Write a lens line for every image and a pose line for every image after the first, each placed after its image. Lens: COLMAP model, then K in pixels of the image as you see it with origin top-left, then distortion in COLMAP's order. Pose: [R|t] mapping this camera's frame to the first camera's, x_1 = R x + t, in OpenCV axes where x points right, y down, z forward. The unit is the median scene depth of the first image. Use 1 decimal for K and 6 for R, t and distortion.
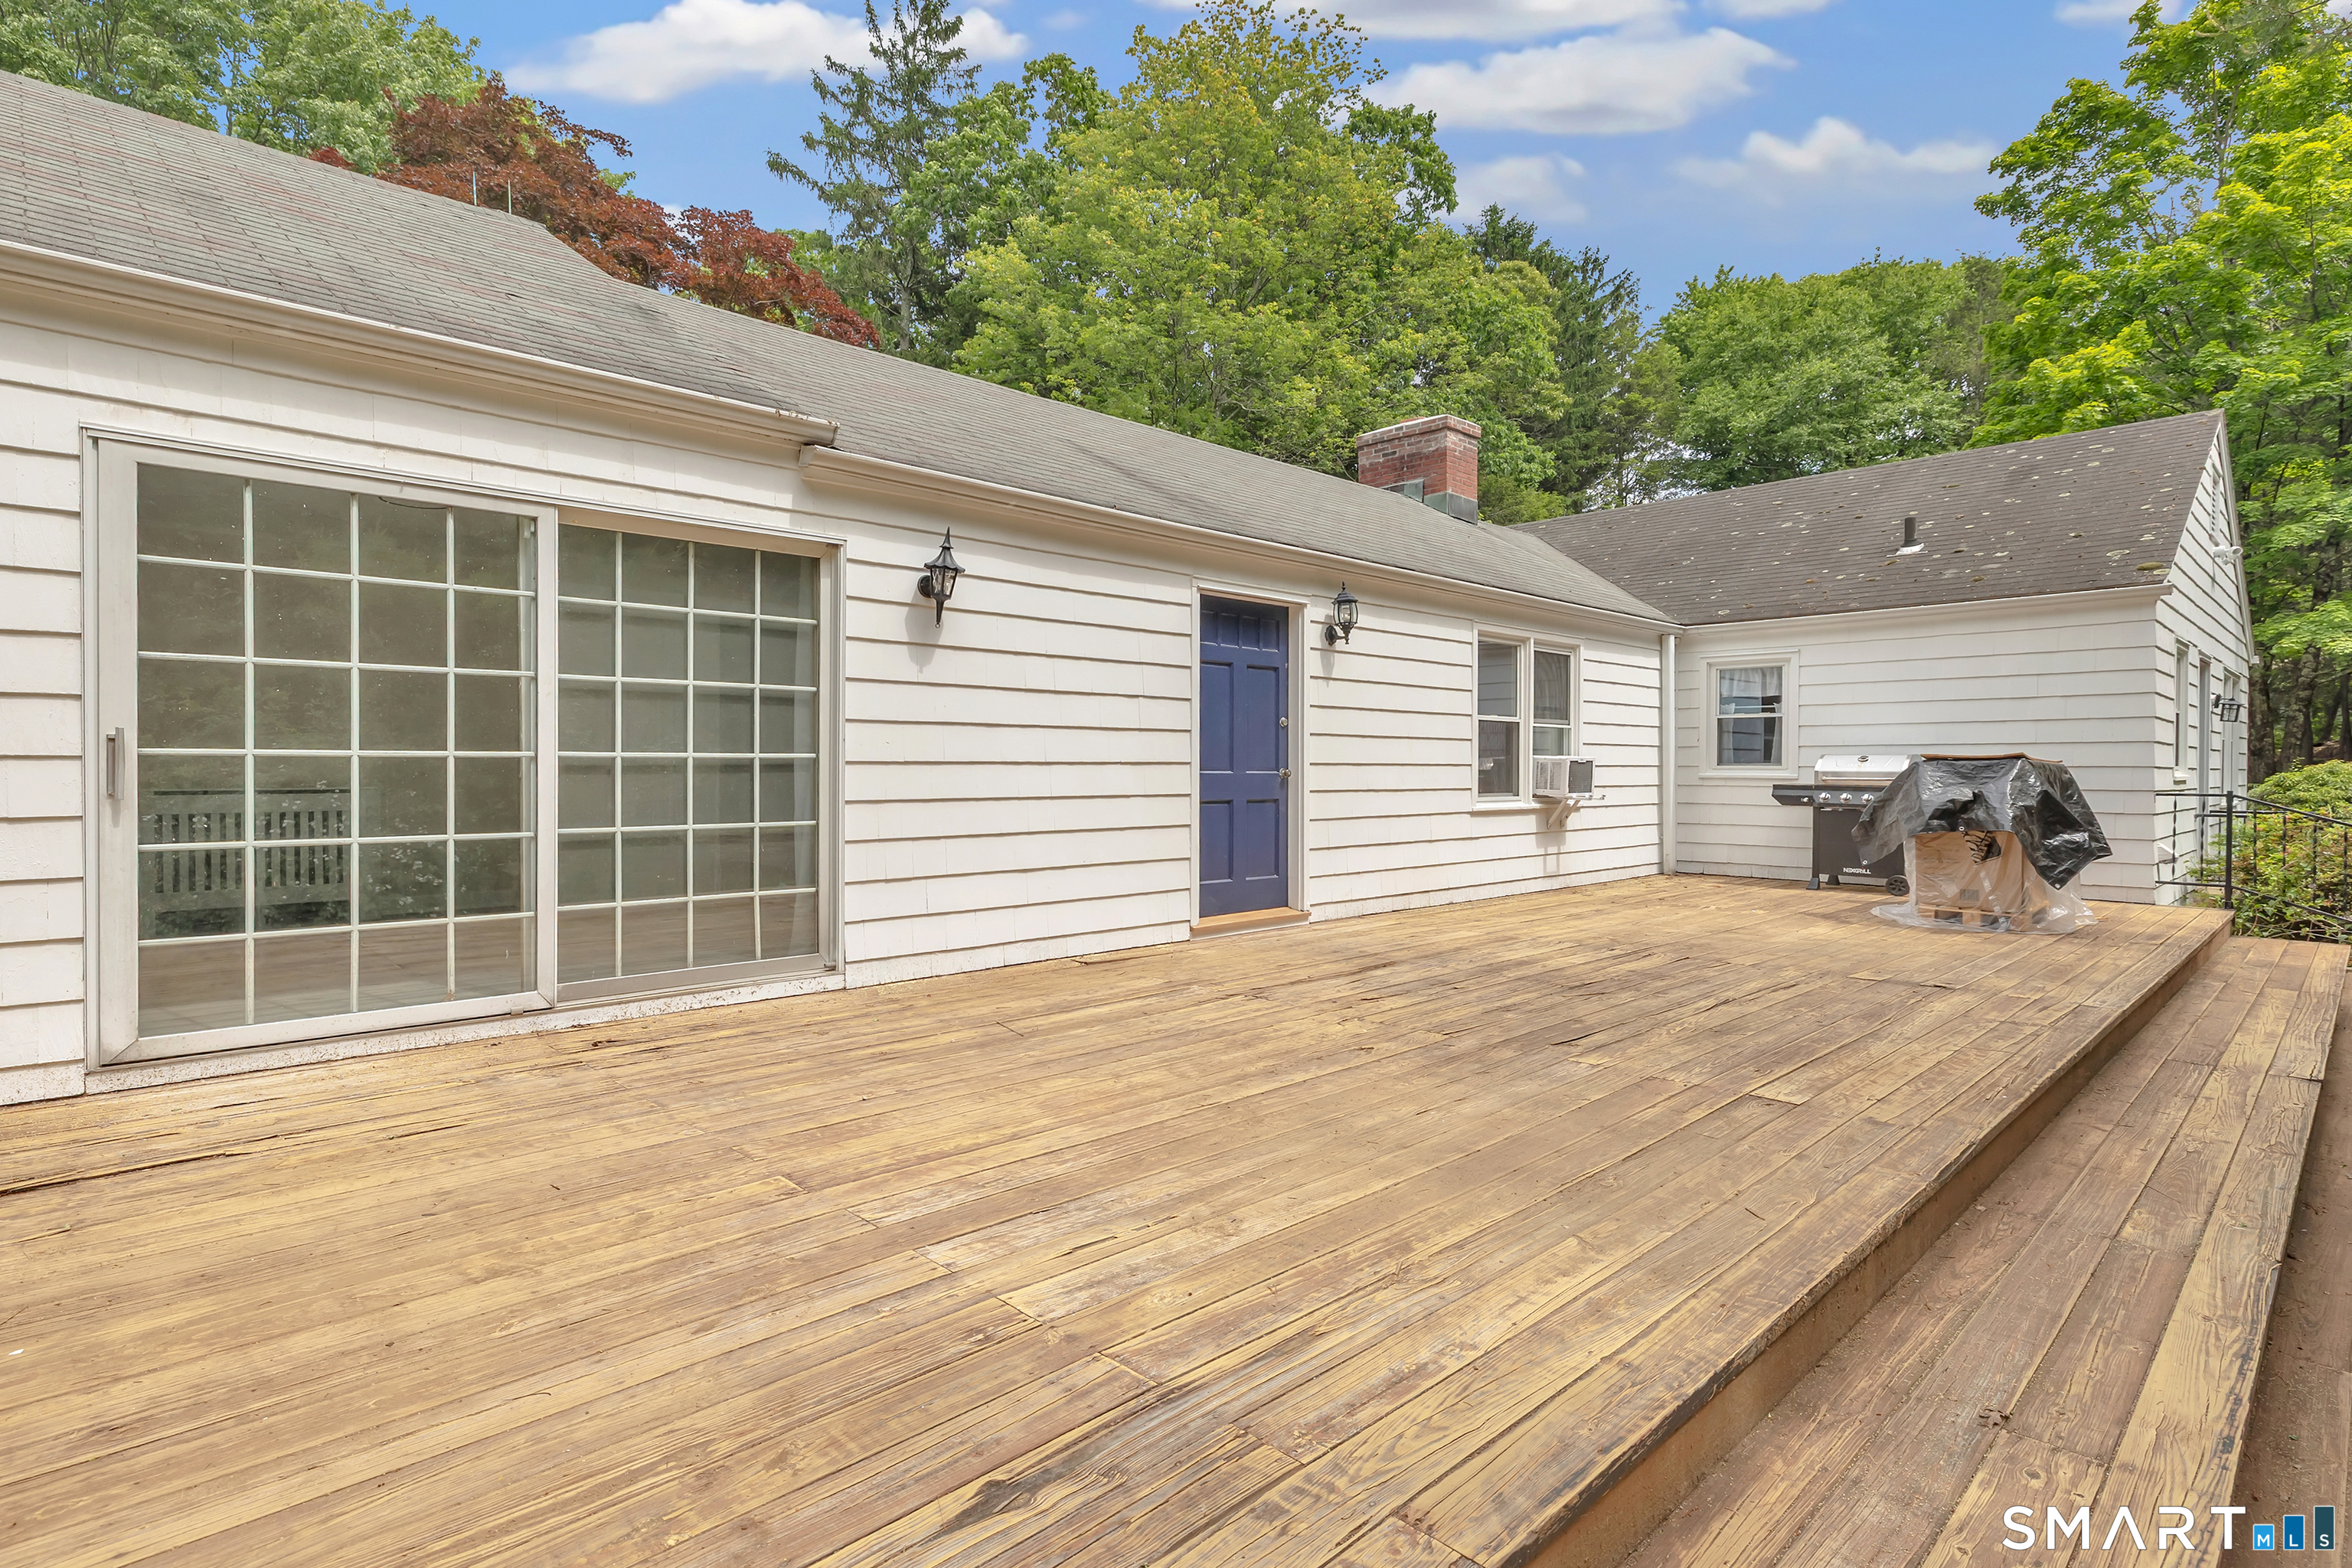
lens RADIAL K [[1069.1, 0, 1180.2], [0, 1069.1, 788.7], [0, 0, 1]] dist [0.003201, -0.000646]
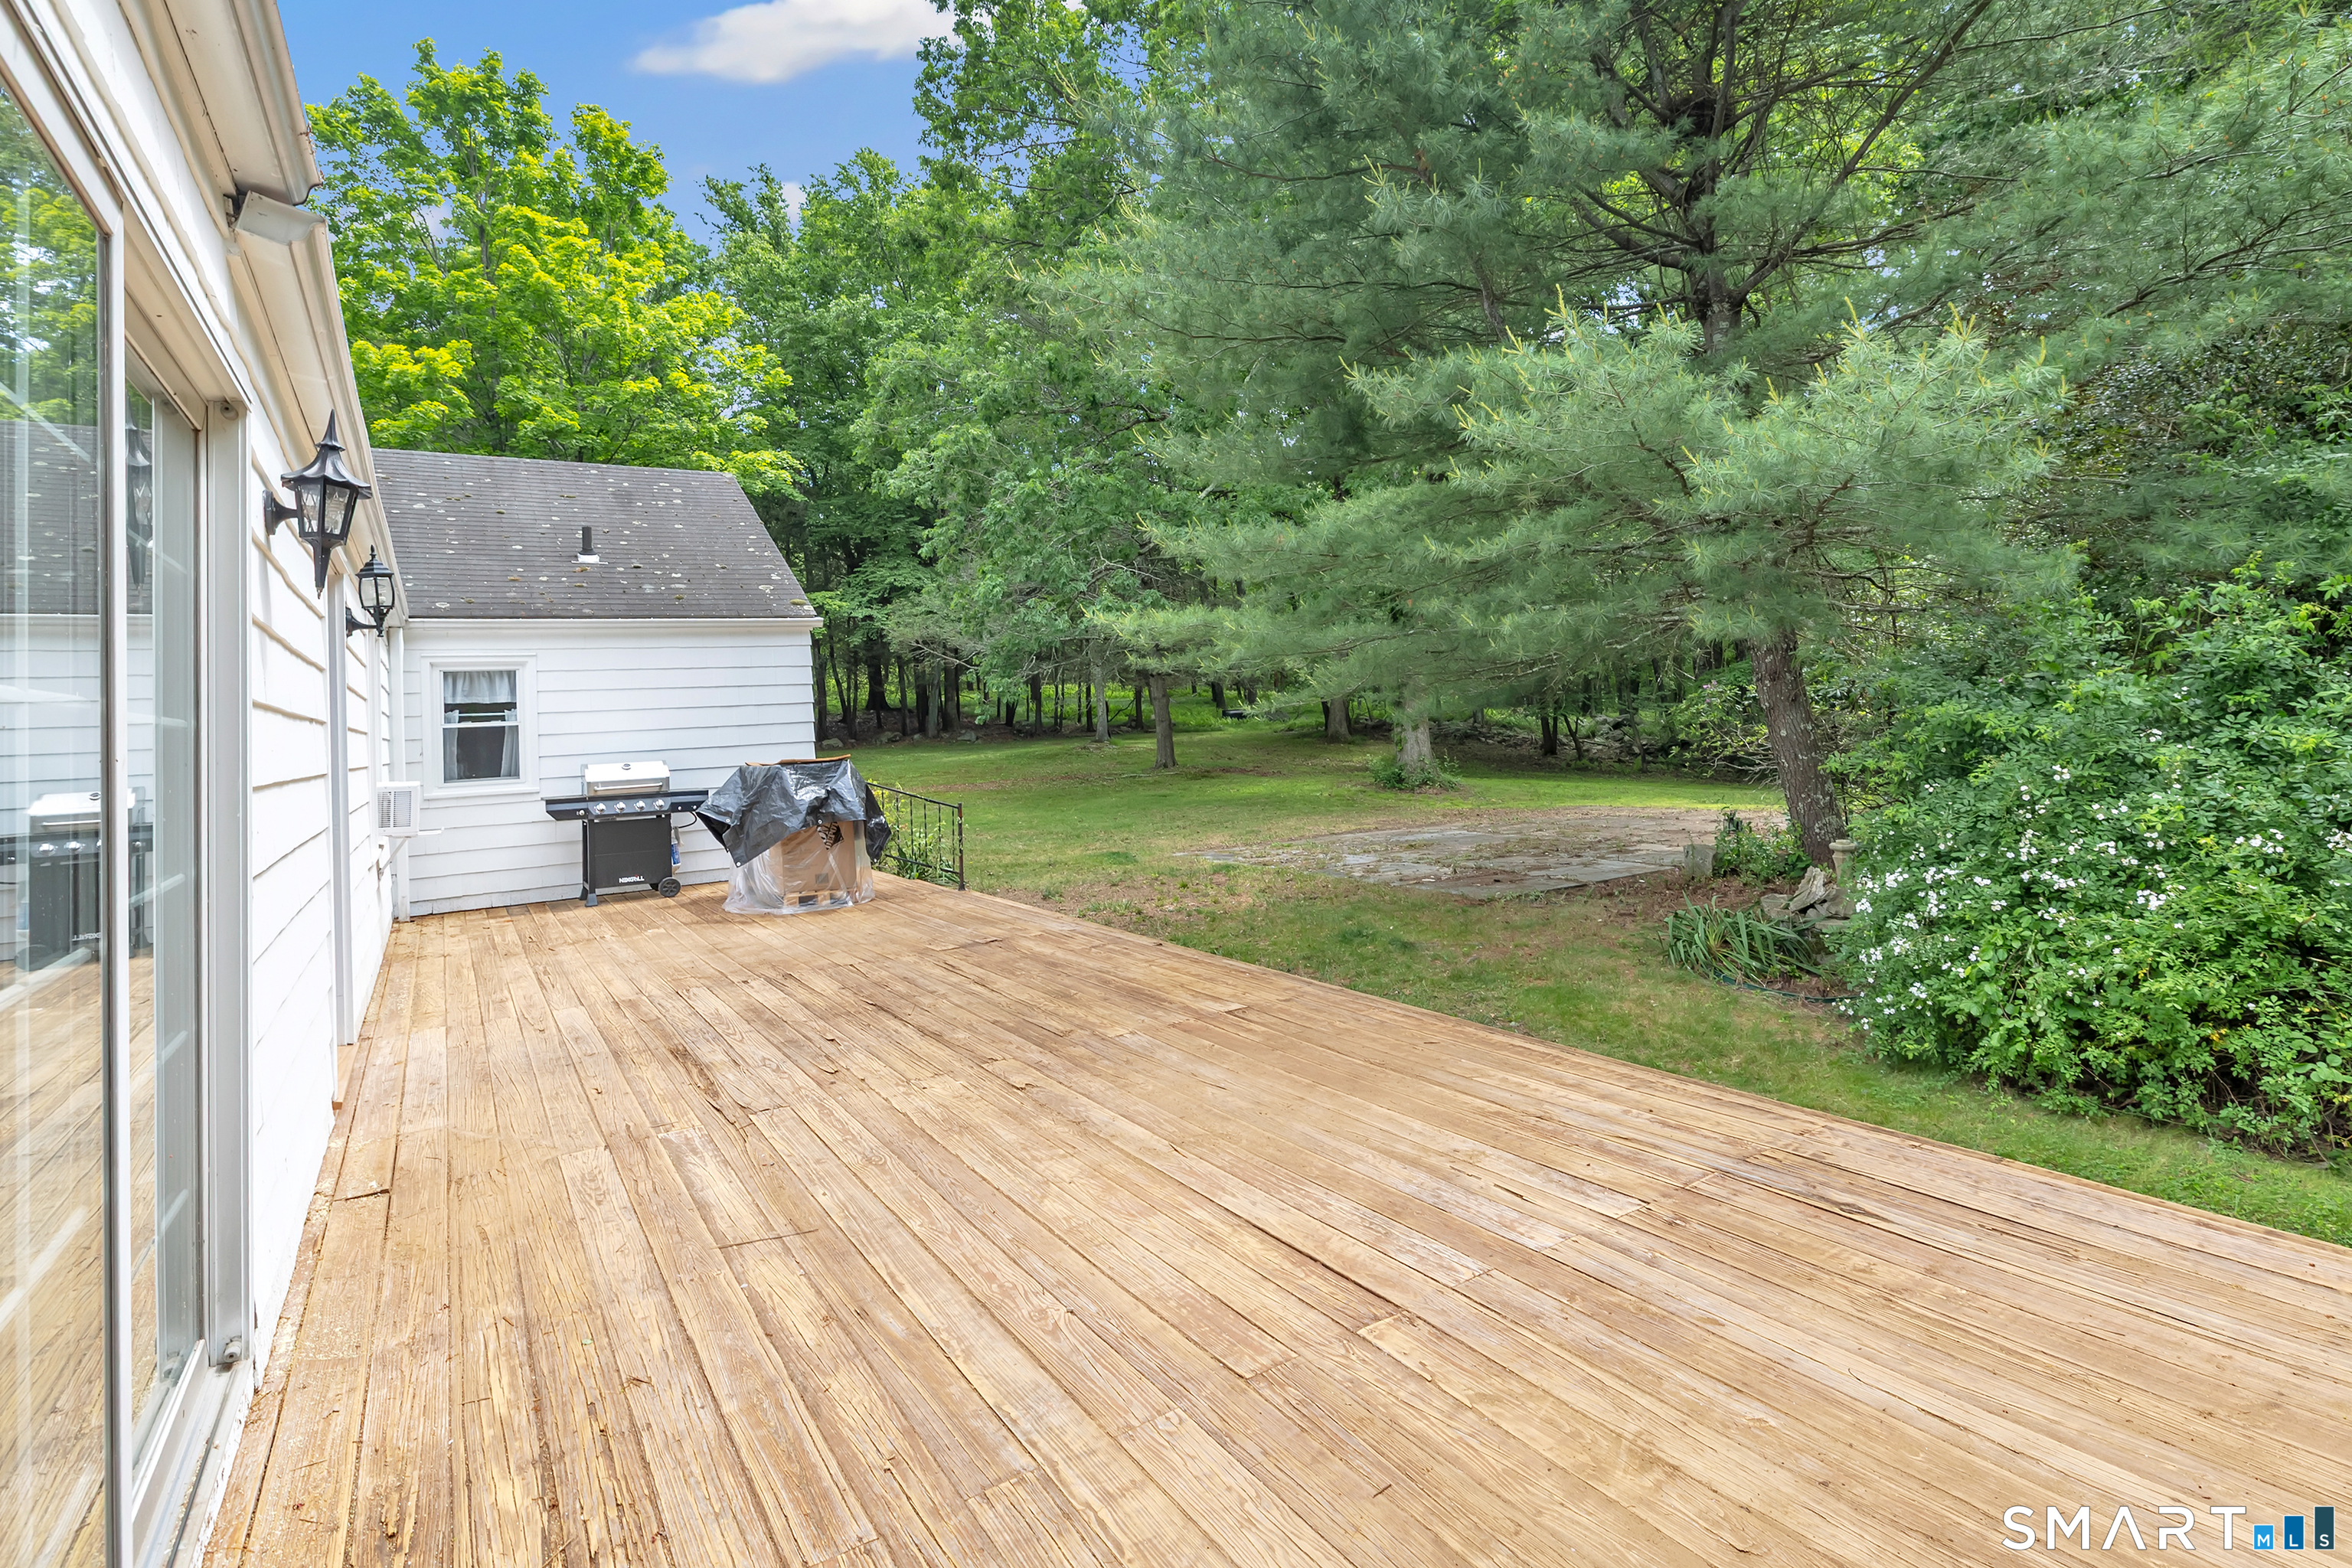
lens RADIAL K [[1224.9, 0, 1176.4], [0, 1224.9, 758.3], [0, 0, 1]] dist [0.000741, 0.001850]
pose [[0.208994, -0.043736, 0.976938, -1.106908], [0.069875, 0.997114, 0.029691, -0.101093], [-0.975417, 0.062059, 0.211447, 0.765639]]
